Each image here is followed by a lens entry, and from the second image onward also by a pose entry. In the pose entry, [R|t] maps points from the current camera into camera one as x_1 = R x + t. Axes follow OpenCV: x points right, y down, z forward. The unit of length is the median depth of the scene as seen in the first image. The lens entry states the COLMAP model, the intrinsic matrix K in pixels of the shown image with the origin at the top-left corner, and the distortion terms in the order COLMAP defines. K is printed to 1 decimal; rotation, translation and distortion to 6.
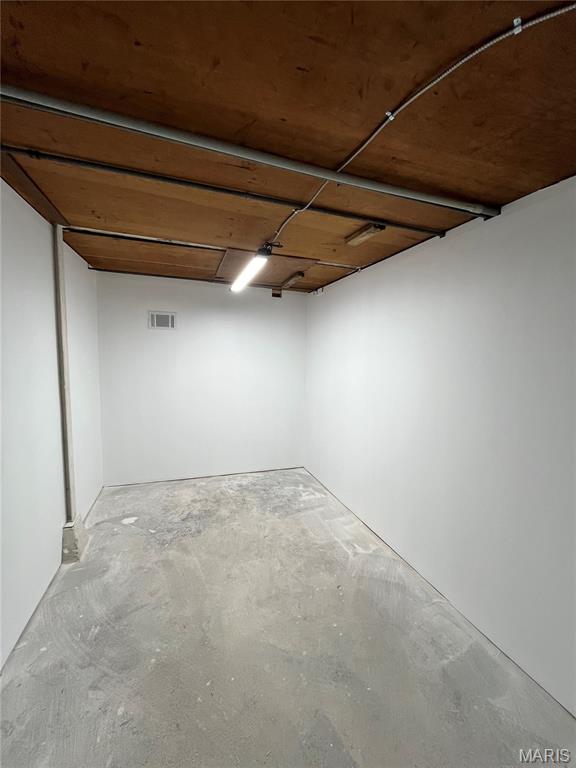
lens RADIAL K [[310.5, 0, 288.0], [0, 310.5, 383.8], [0, 0, 1]] dist [-0.000837, -0.000126]
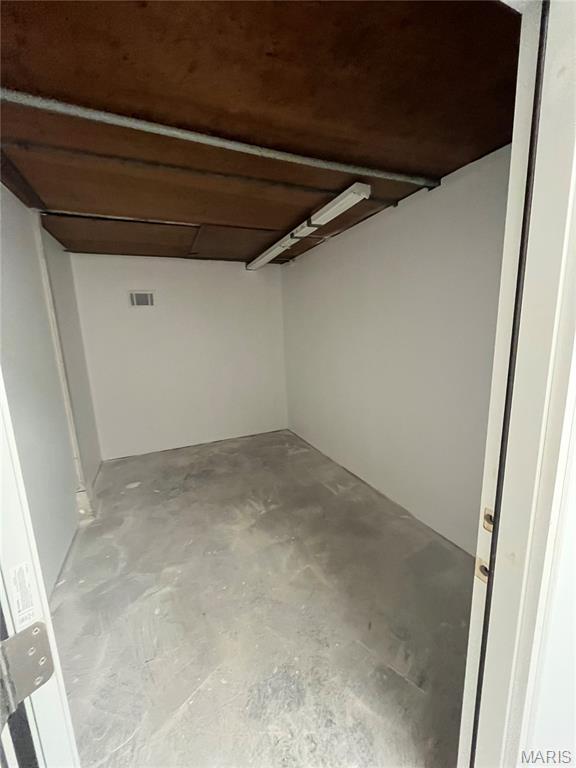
lens RADIAL K [[310.5, 0, 287.4], [0, 310.5, 383.5], [0, 0, 1]] dist [-0.000837, -0.000126]
pose [[0.995096, -0.077023, 0.062061, -0.012057], [0.071980, 0.994212, 0.079752, 0.041302], [-0.067845, -0.074894, 0.994881, -0.121495]]
